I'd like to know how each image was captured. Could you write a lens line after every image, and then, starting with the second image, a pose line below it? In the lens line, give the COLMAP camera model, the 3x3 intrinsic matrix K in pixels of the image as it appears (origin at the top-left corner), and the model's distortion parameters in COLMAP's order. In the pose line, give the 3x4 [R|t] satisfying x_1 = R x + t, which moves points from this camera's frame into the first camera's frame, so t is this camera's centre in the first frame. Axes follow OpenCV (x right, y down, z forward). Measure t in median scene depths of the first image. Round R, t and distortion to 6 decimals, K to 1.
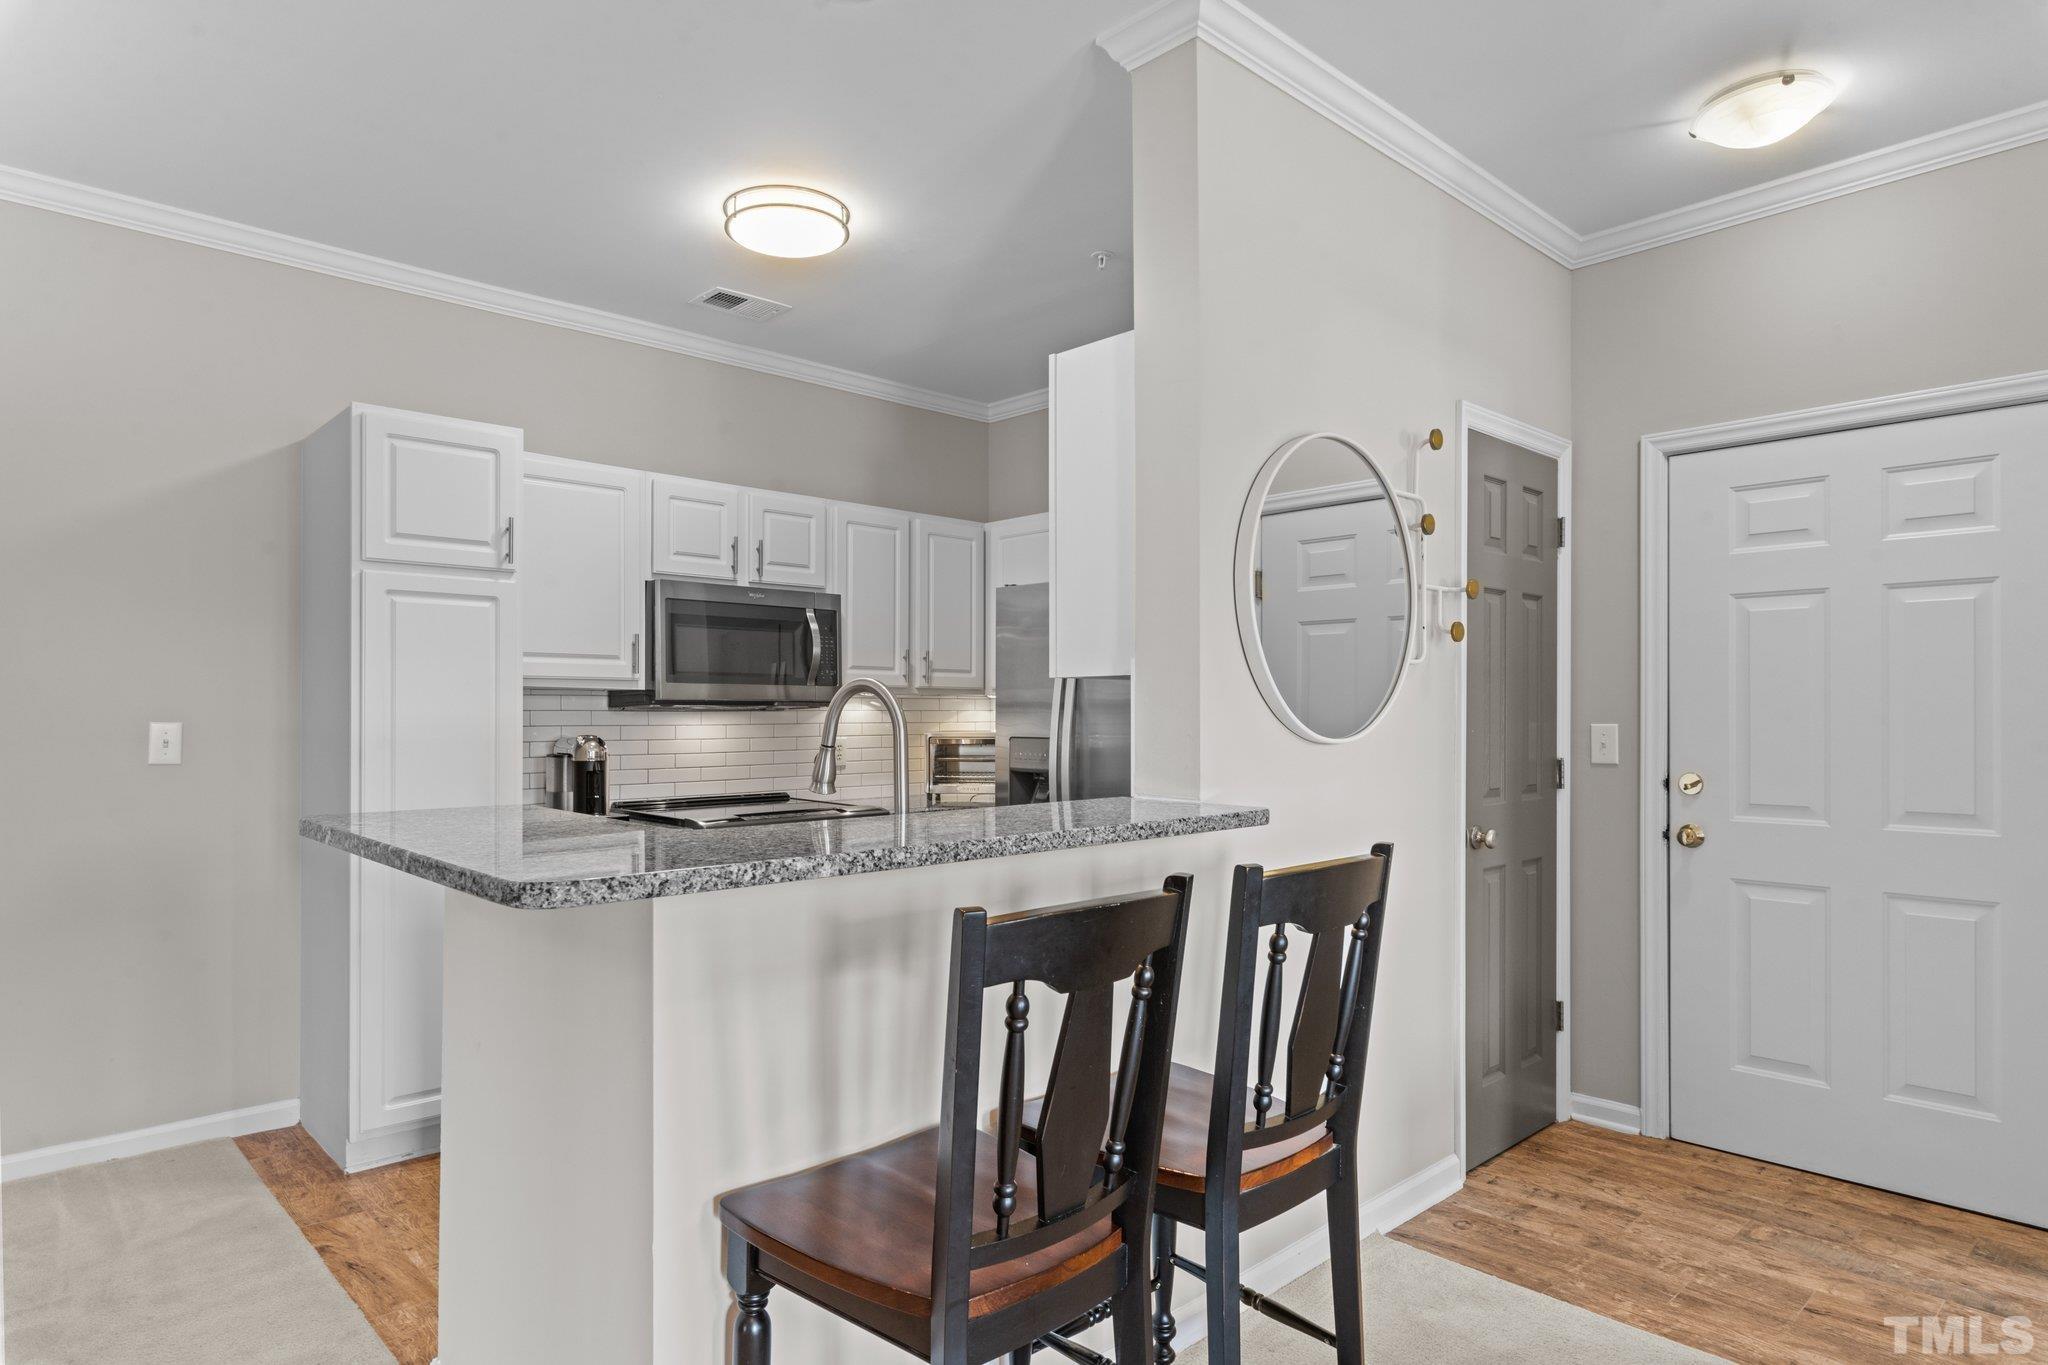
lens RADIAL K [[1188.6, 0, 1010.4], [0, 1188.6, 716.9], [0, 0, 1]] dist [0.003441, -0.004137]
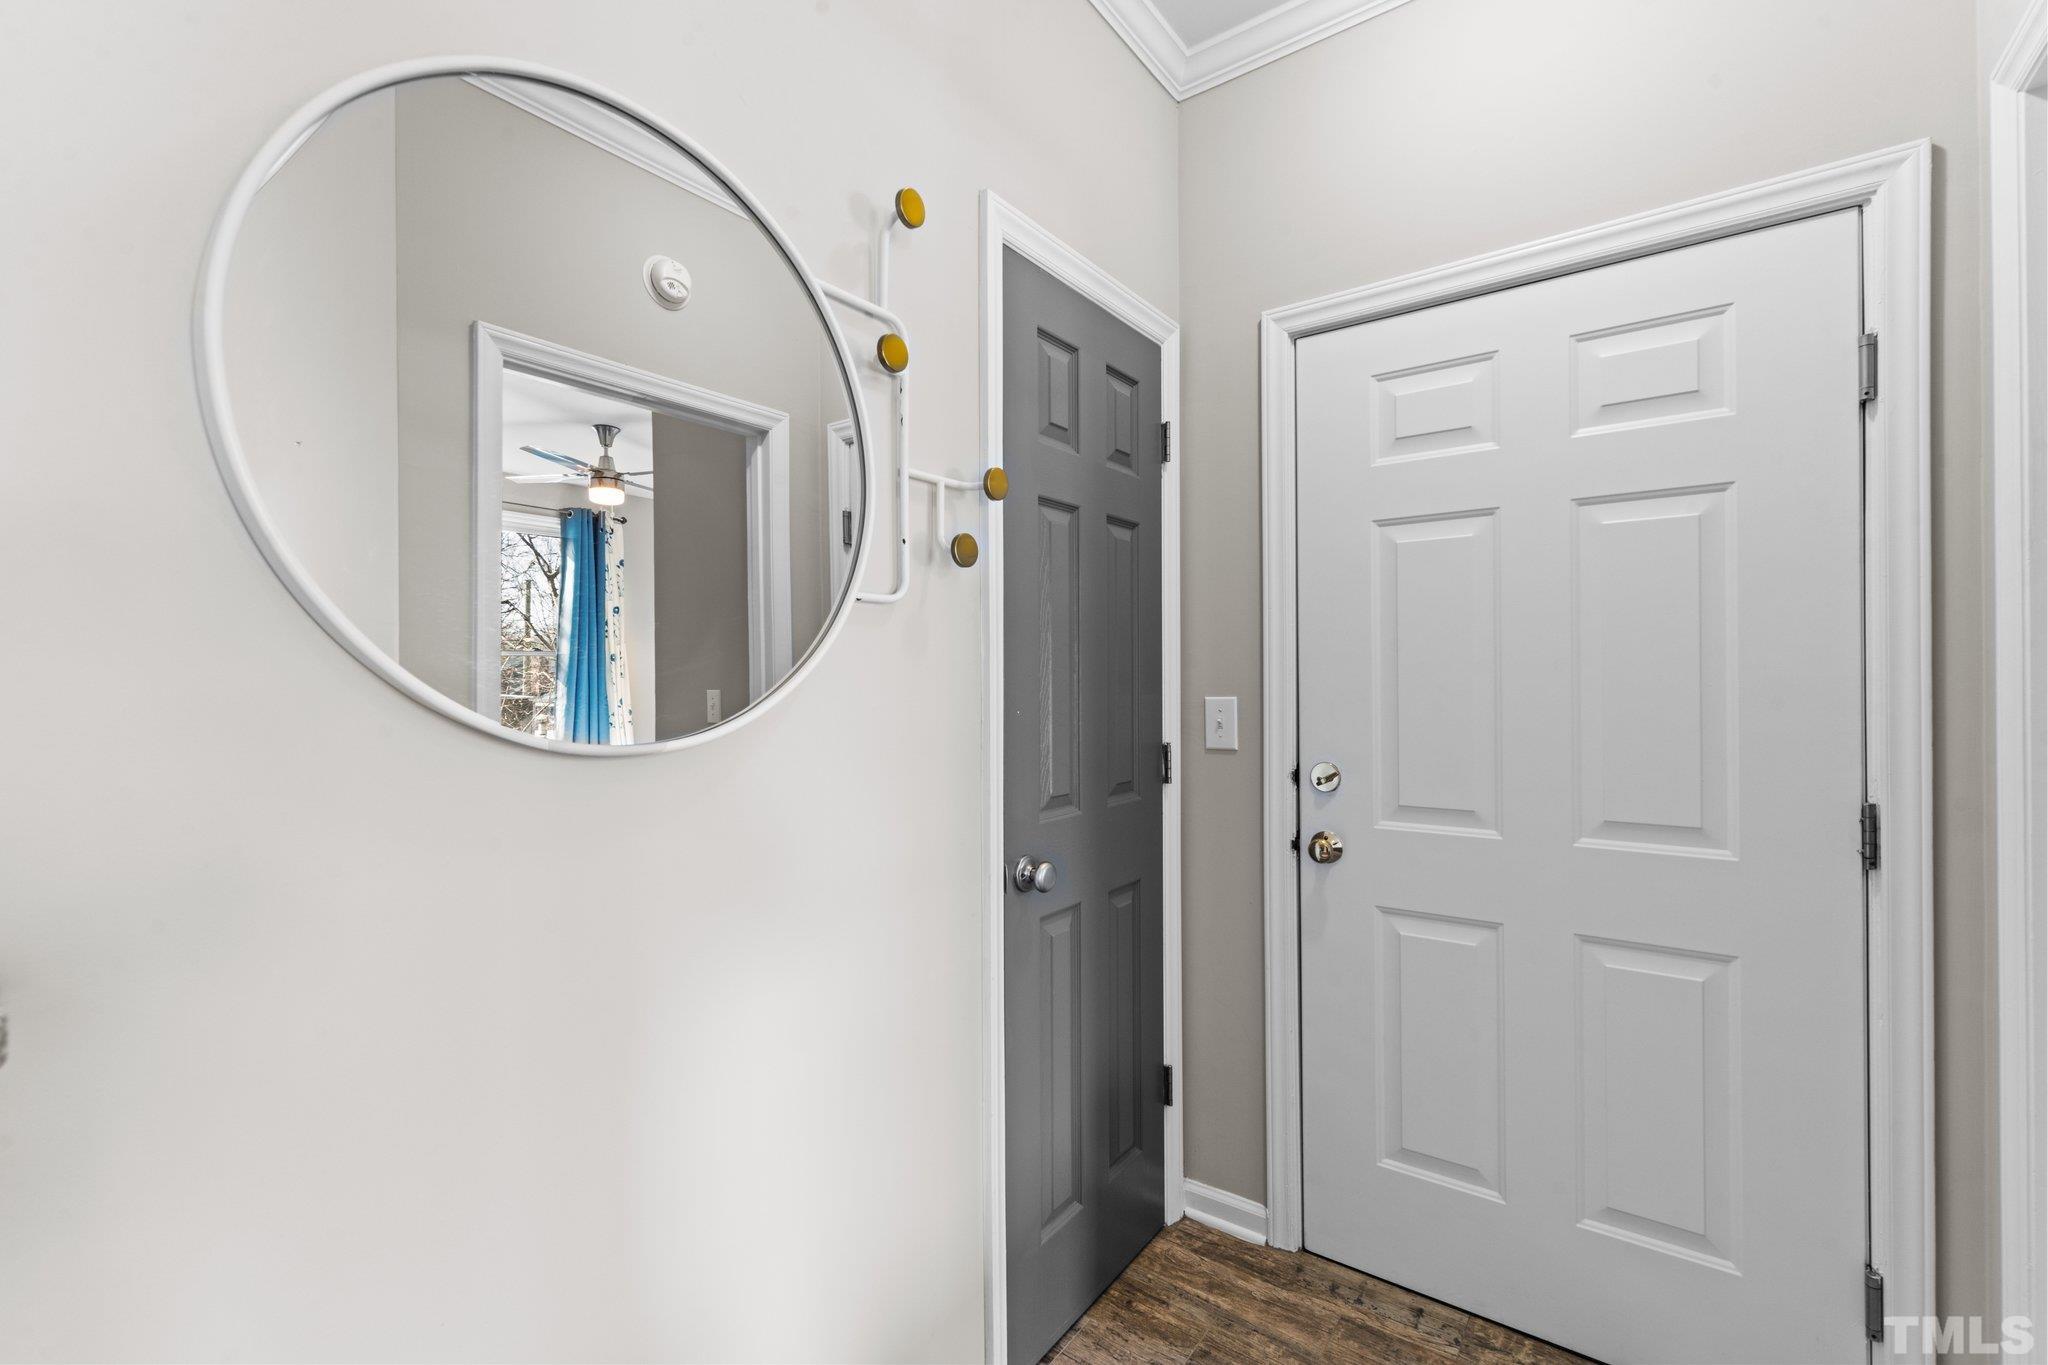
lens RADIAL K [[891.6, 0, 1026.6], [0, 891.6, 683.6], [0, 0, 1]] dist [0.000943, -0.000460]
pose [[0.981851, -0.006739, 0.189533, 0.286115], [0.006679, 0.999977, 0.000955, -0.004007], [-0.189535, 0.000329, 0.981874, 0.492554]]
